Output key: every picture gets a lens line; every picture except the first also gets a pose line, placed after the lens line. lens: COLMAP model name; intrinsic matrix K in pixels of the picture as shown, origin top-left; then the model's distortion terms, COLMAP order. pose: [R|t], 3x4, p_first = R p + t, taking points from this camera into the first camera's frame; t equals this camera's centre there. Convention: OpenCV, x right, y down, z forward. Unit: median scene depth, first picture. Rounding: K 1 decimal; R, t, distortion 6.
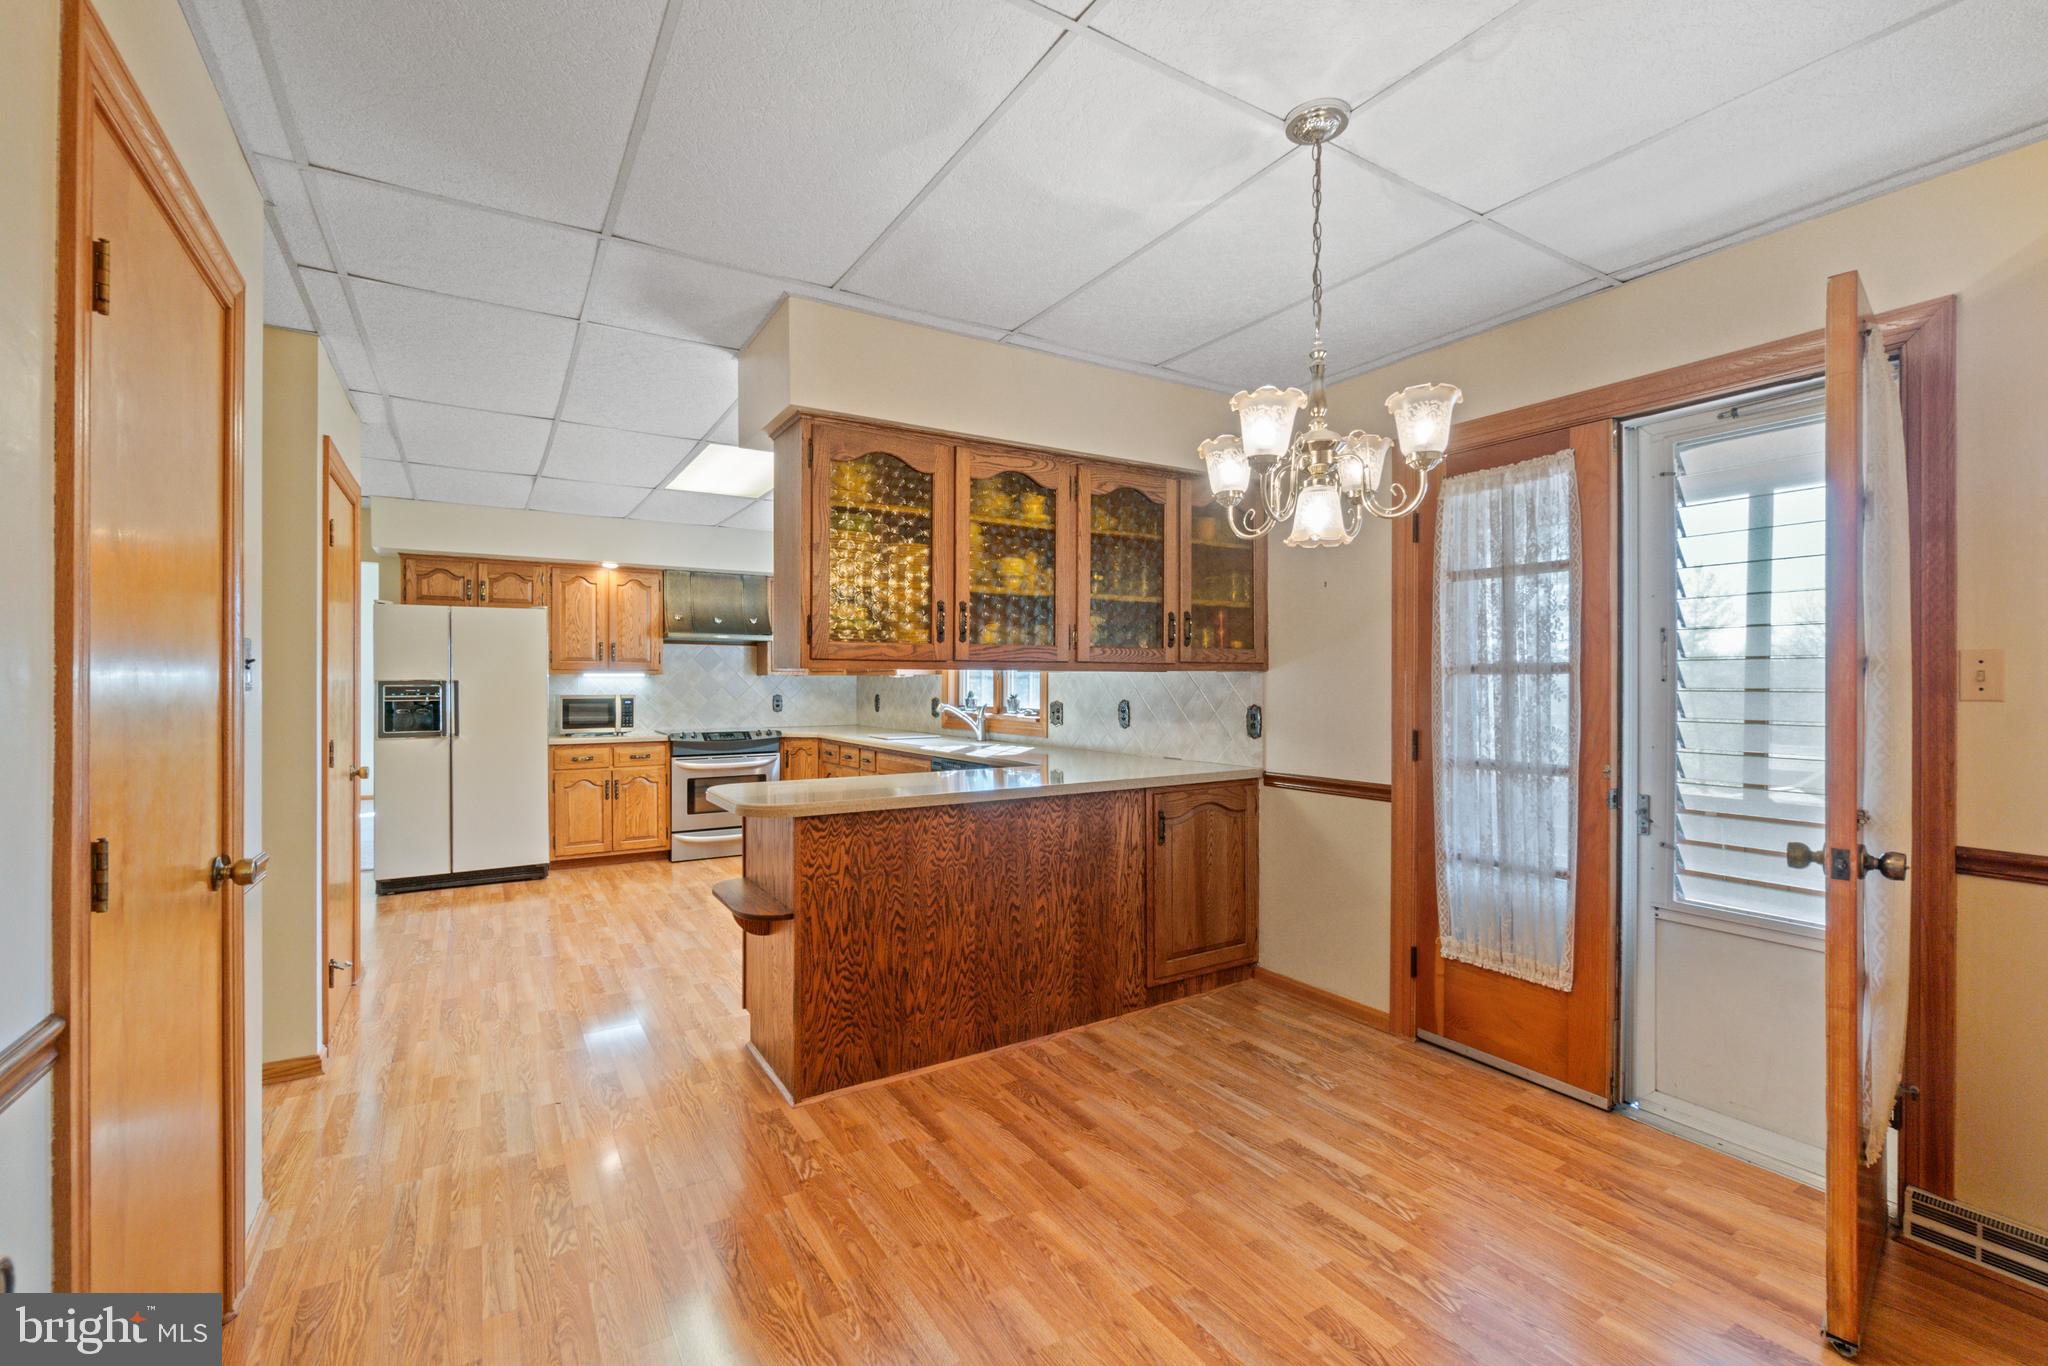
lens RADIAL K [[885.9, 0, 1016.2], [0, 885.9, 680.6], [0, 0, 1]] dist [-0.002342, -0.000245]
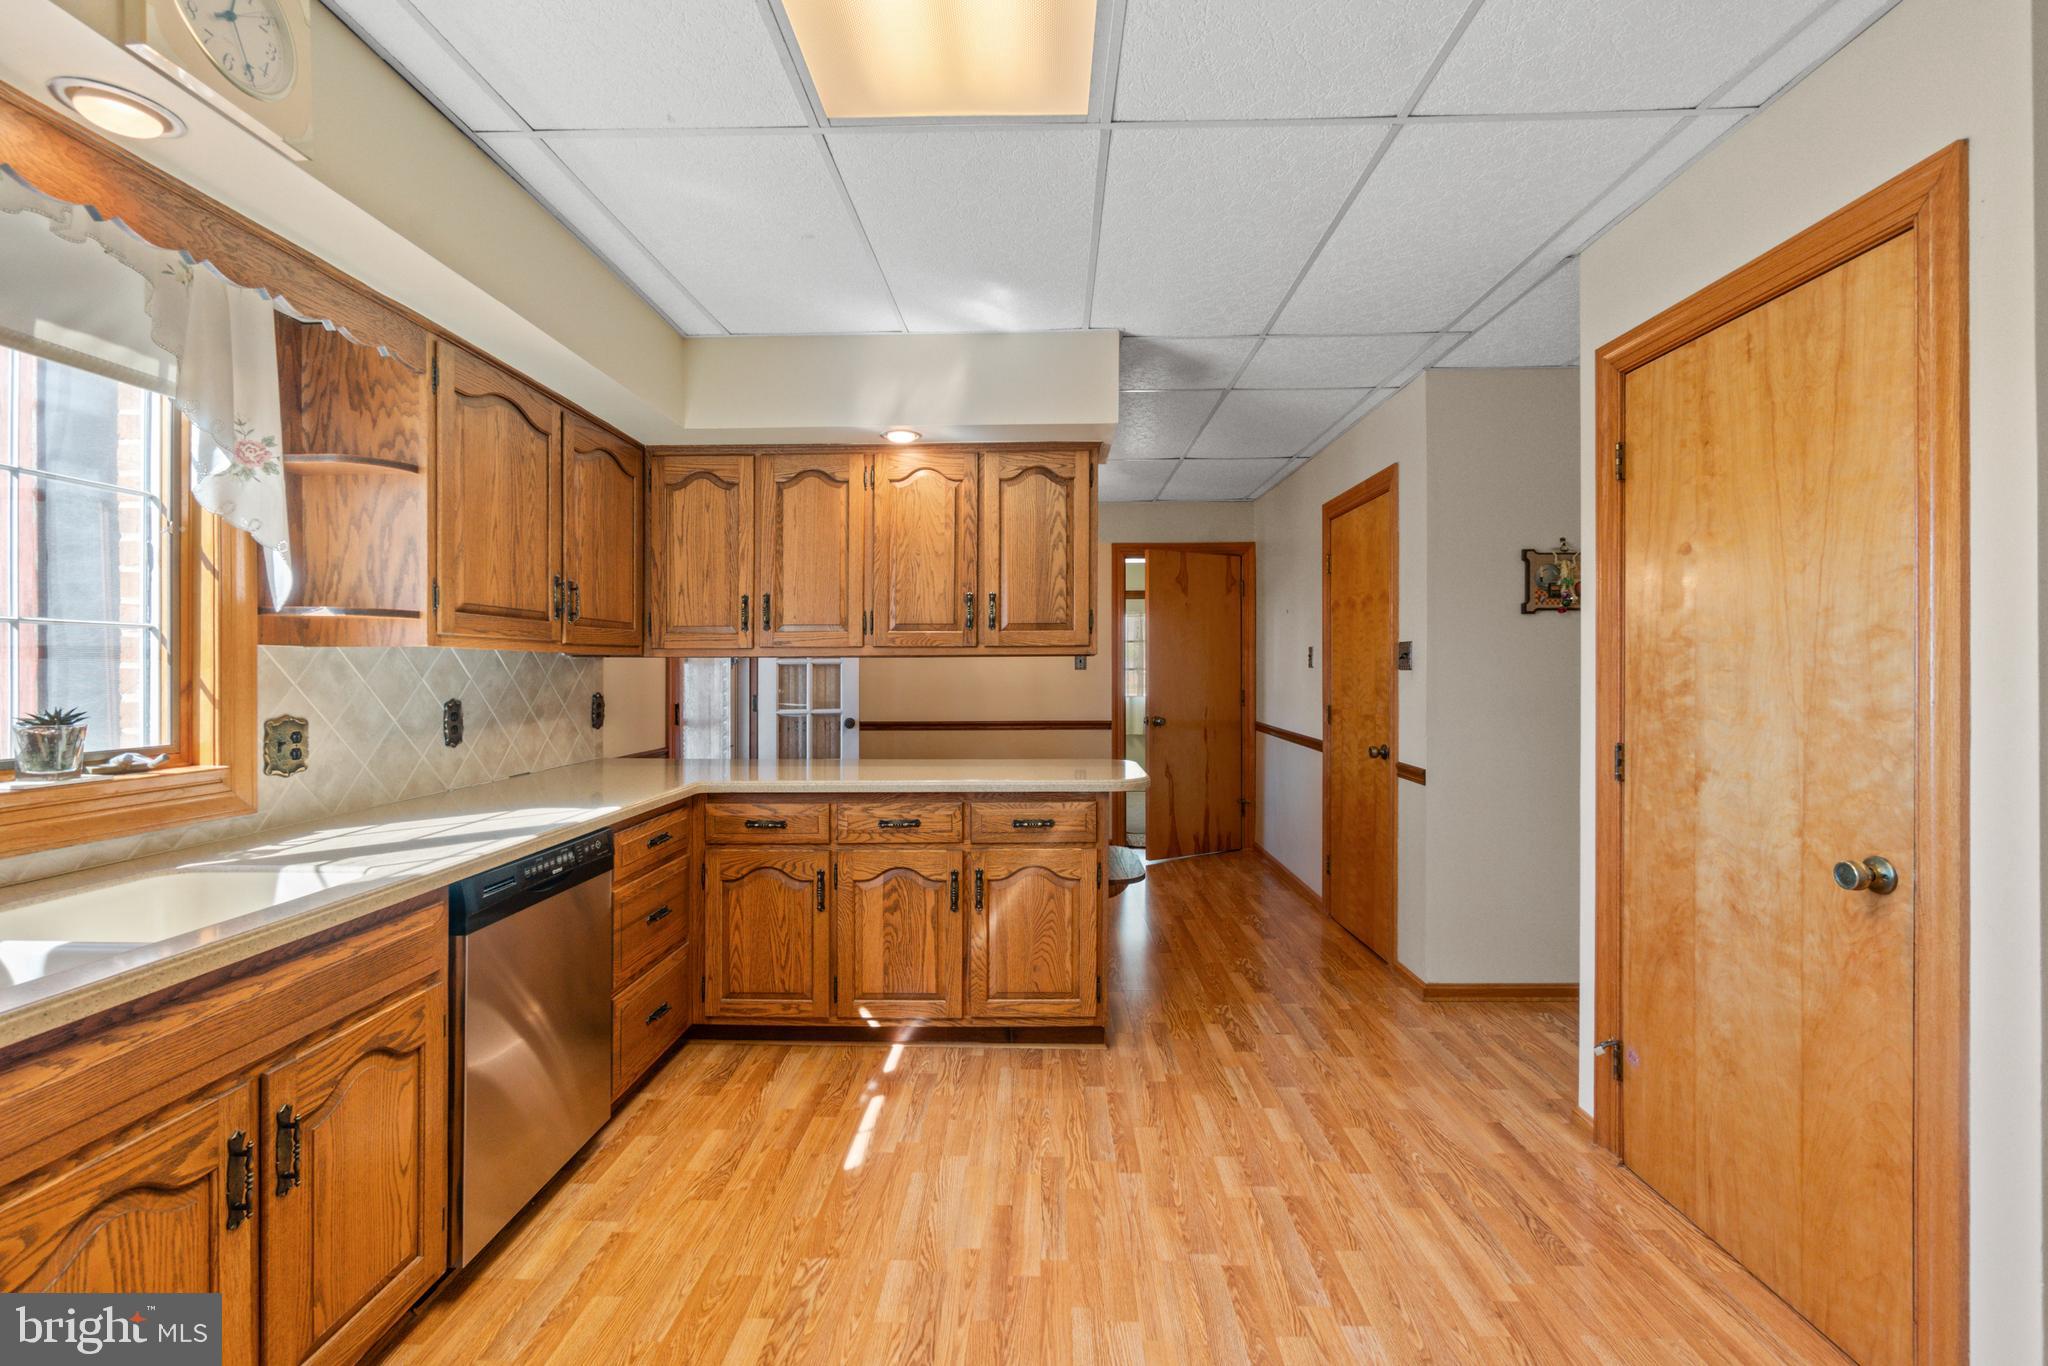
lens RADIAL K [[890.4, 0, 1017.4], [0, 890.4, 672.5], [0, 0, 1]] dist [-0.001684, -0.000176]
pose [[-0.836690, -0.000116, 0.547677, -0.390465], [0.002327, 0.999990, 0.003767, 0.001879], [-0.547673, 0.004426, -0.836681, 0.968457]]
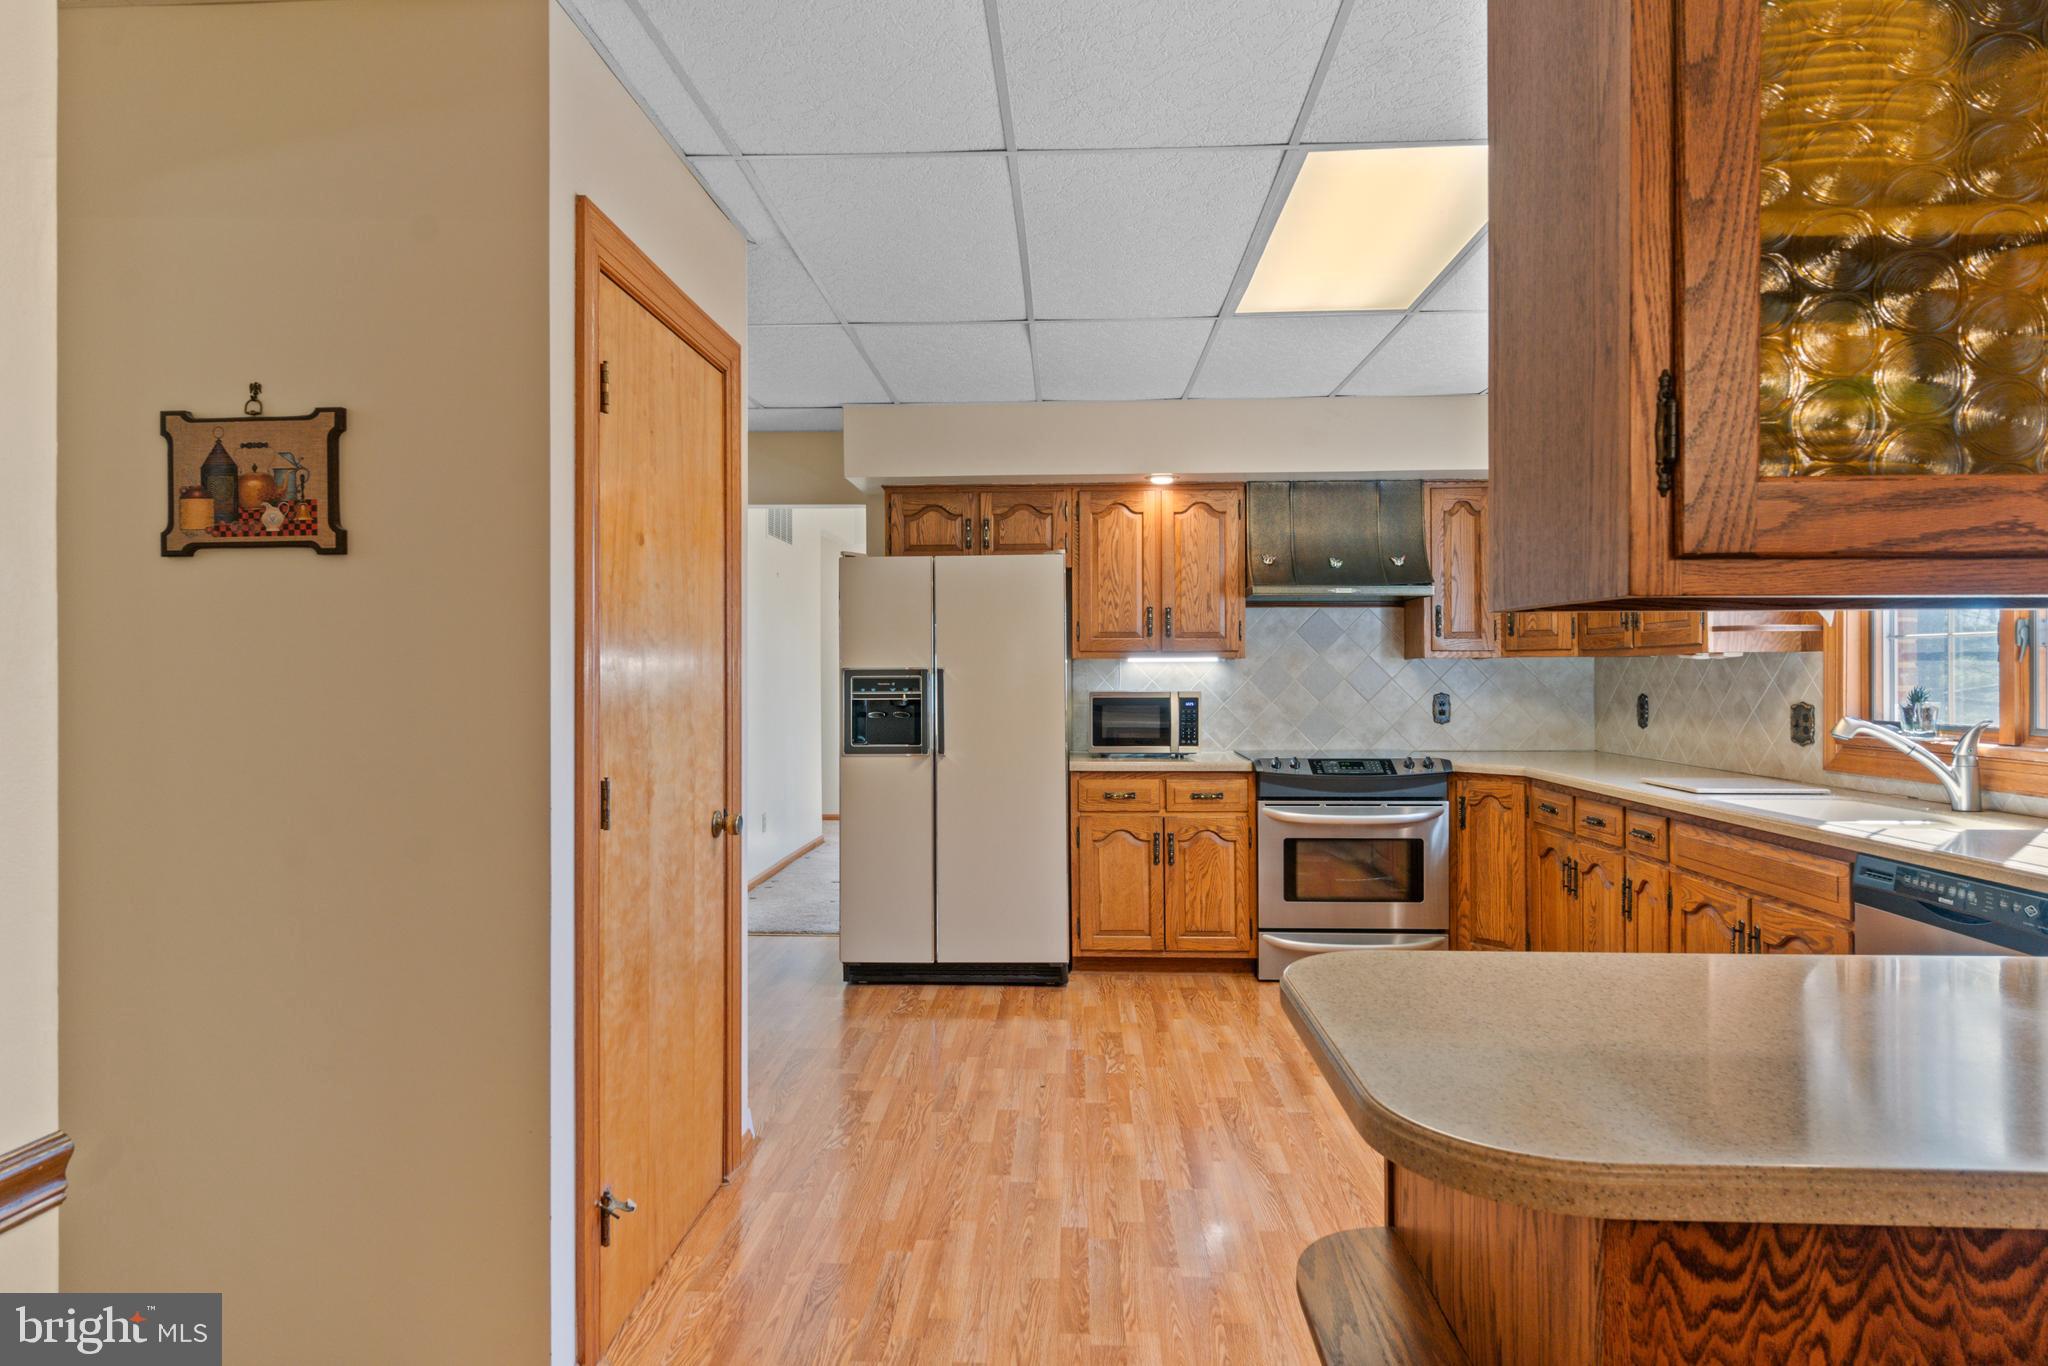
lens RADIAL K [[1165.6, 0, 1015.4], [0, 1165.6, 670.8], [0, 0, 1]] dist [0.003238, -0.000796]
pose [[0.824850, -0.003716, -0.565340, -0.090387], [0.003164, 0.999993, -0.001957, 0.002756], [0.565343, -0.000175, 0.824856, 0.288738]]
